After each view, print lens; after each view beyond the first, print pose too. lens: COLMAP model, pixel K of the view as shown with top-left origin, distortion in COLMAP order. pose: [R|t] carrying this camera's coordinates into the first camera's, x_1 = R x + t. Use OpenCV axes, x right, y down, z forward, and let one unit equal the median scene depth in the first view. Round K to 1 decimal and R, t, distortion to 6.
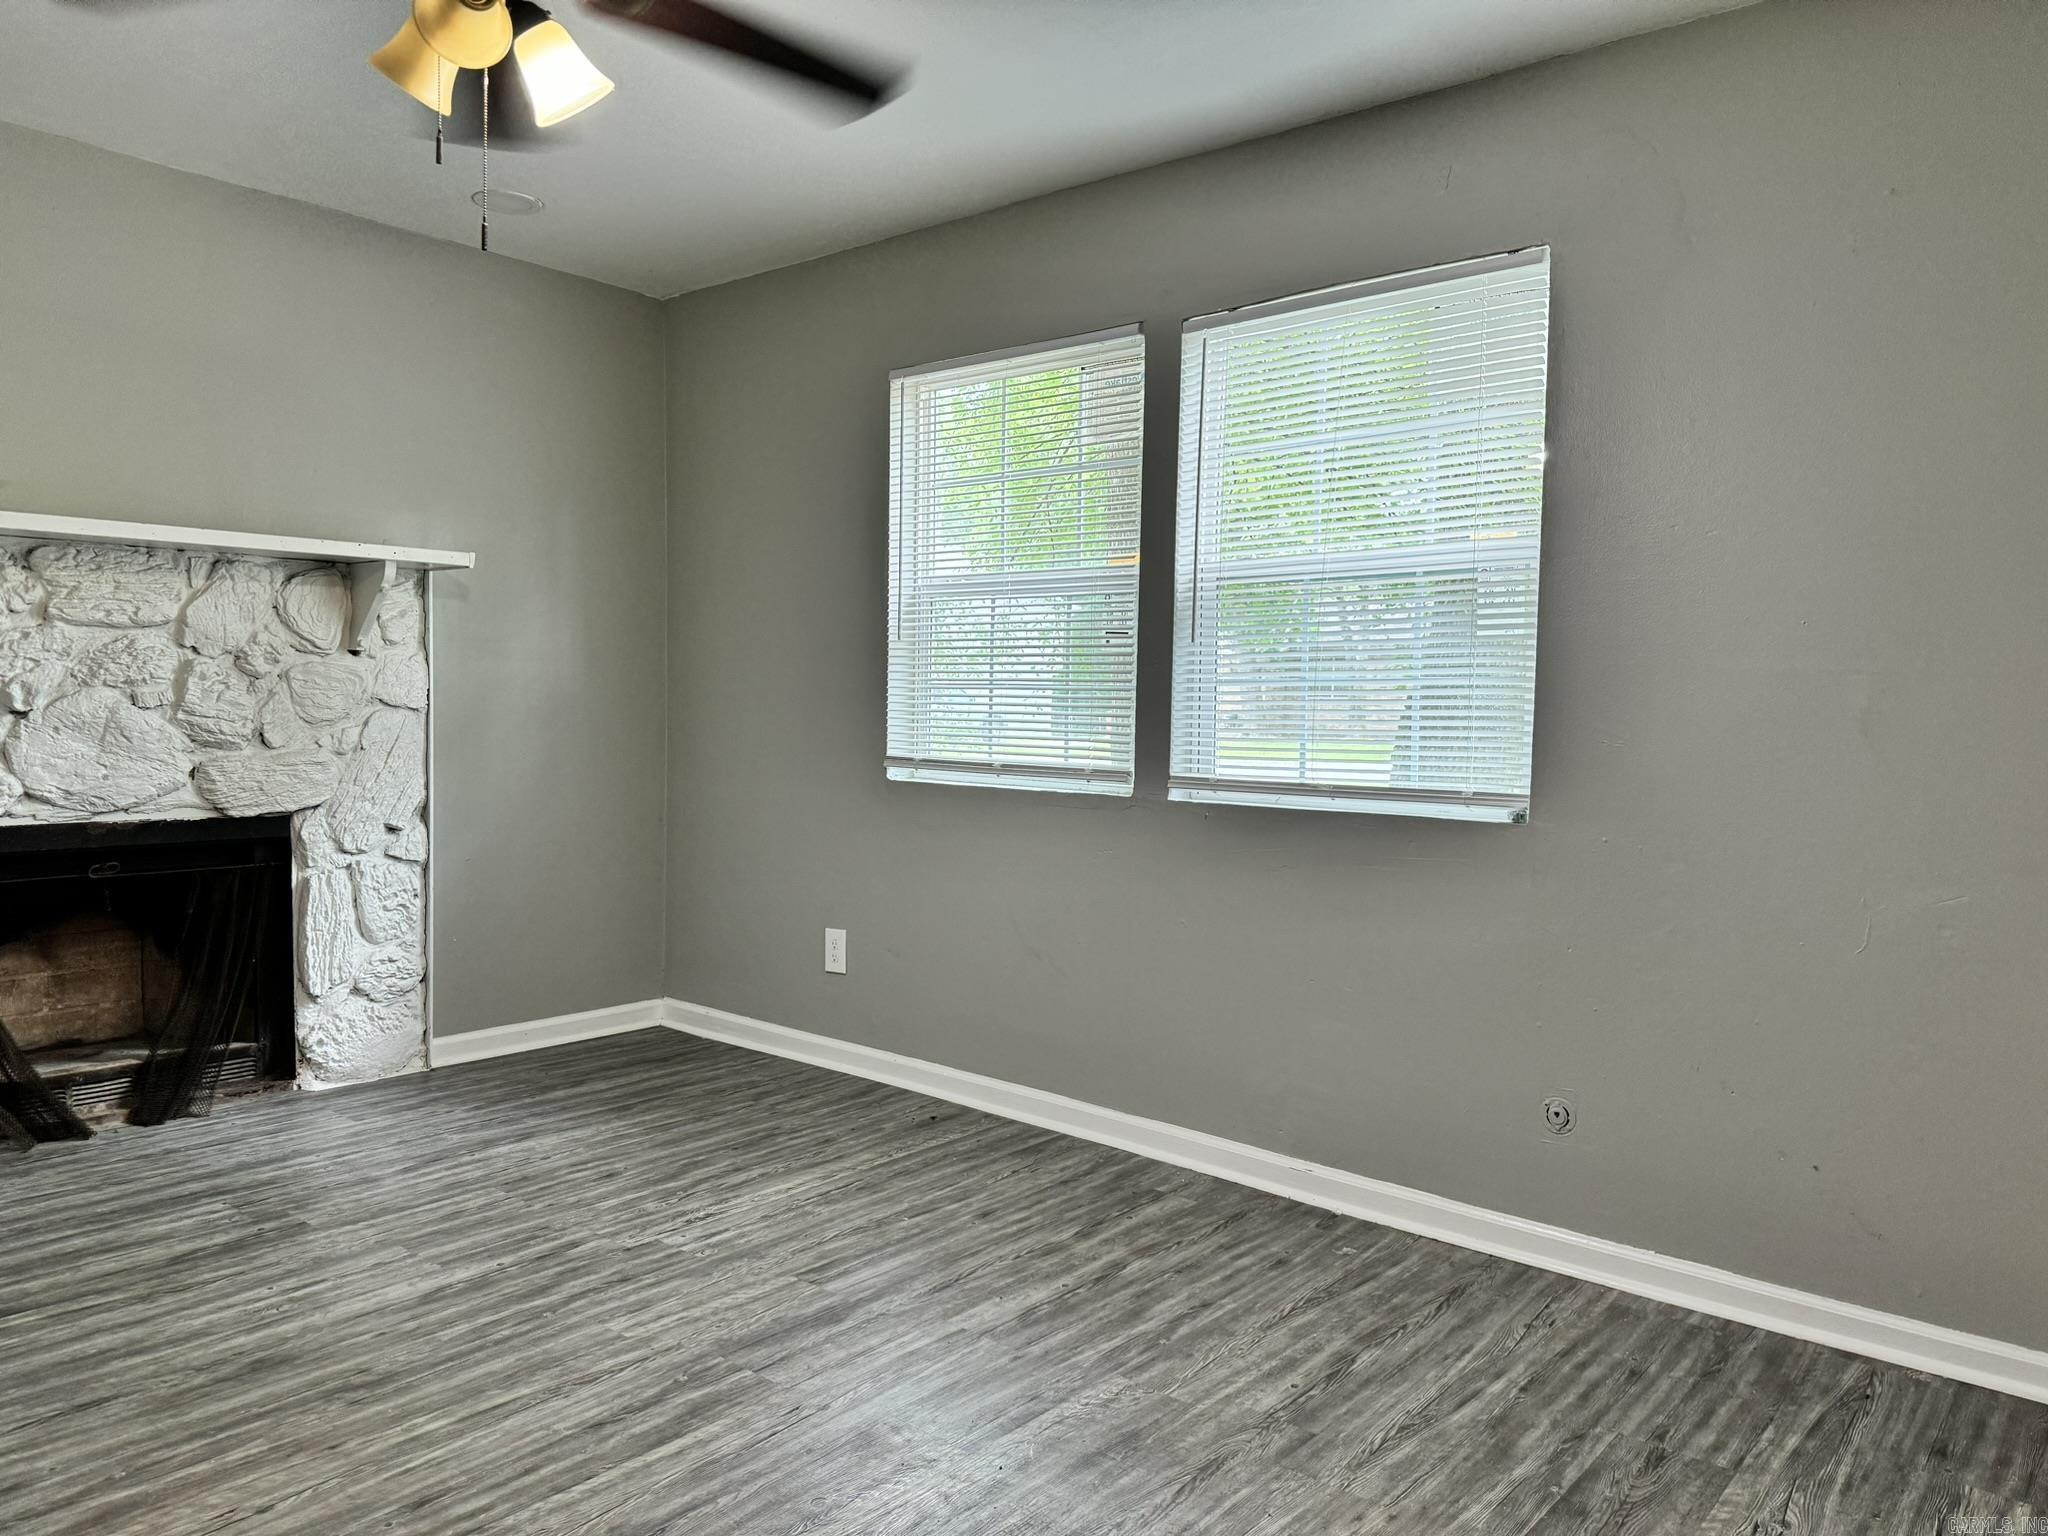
lens RADIAL K [[1453.7, 0, 1017.4], [0, 1453.7, 773.6], [0, 0, 1]] dist [0.009974, -0.019594]
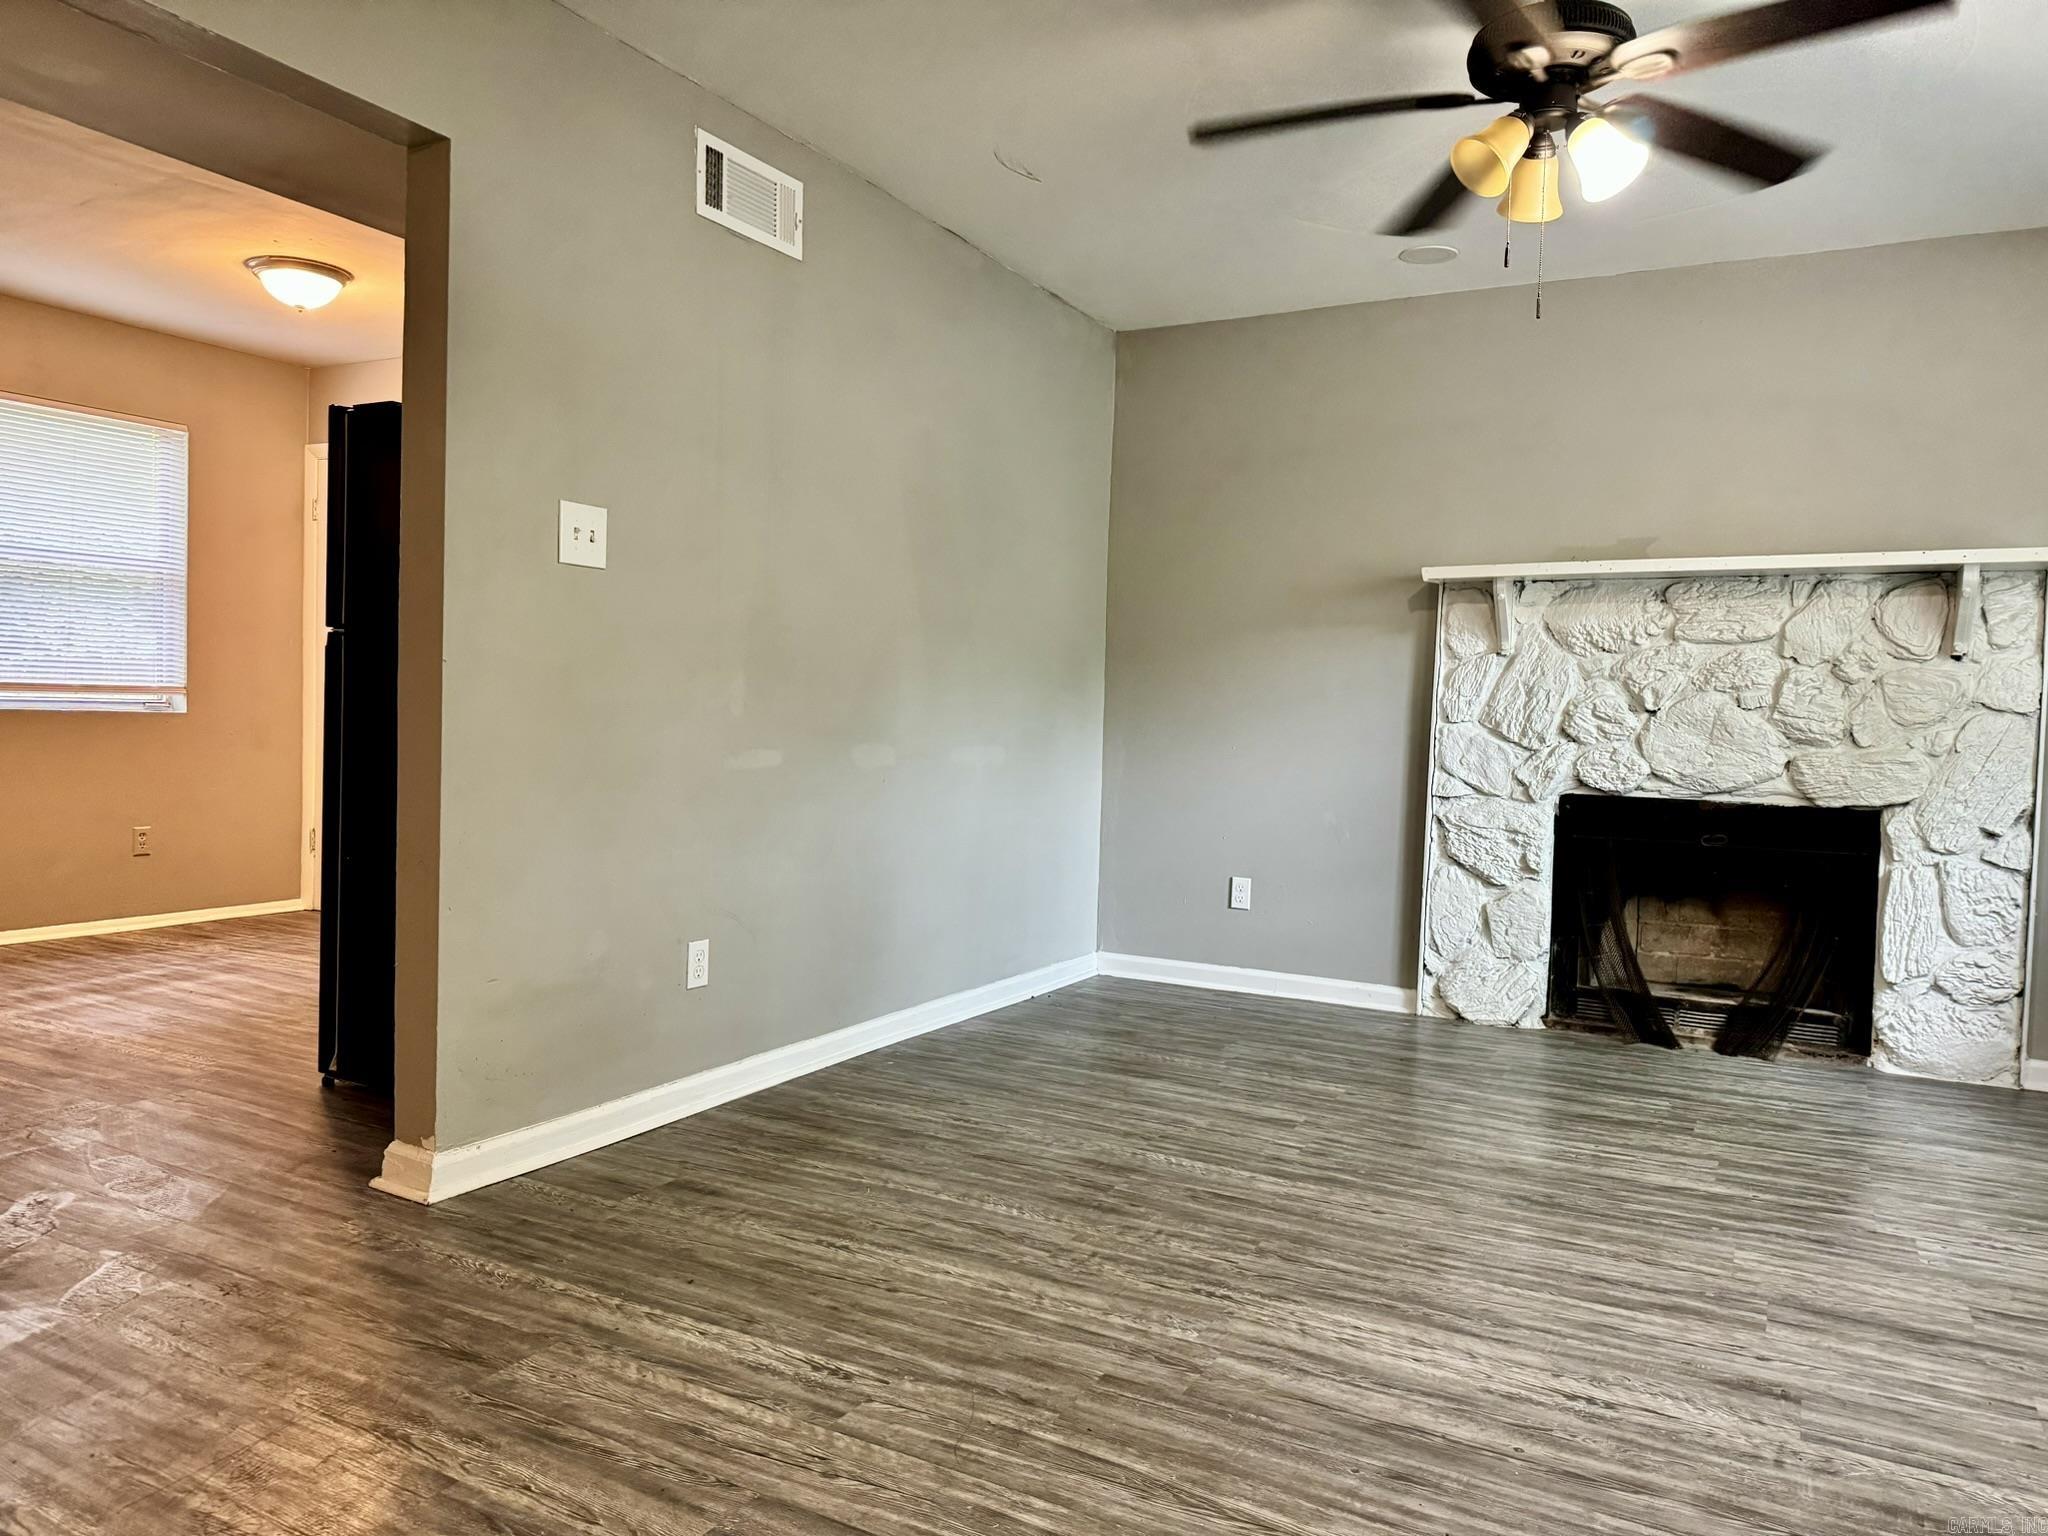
lens RADIAL K [[1453.7, 0, 1017.2], [0, 1453.7, 764.7], [0, 0, 1]] dist [0.009974, -0.019594]
pose [[0.196061, 0.020772, -0.980372, 0.452818], [-0.073629, 0.997265, 0.006405, 0.036561], [0.977823, 0.070928, 0.197054, 0.167382]]
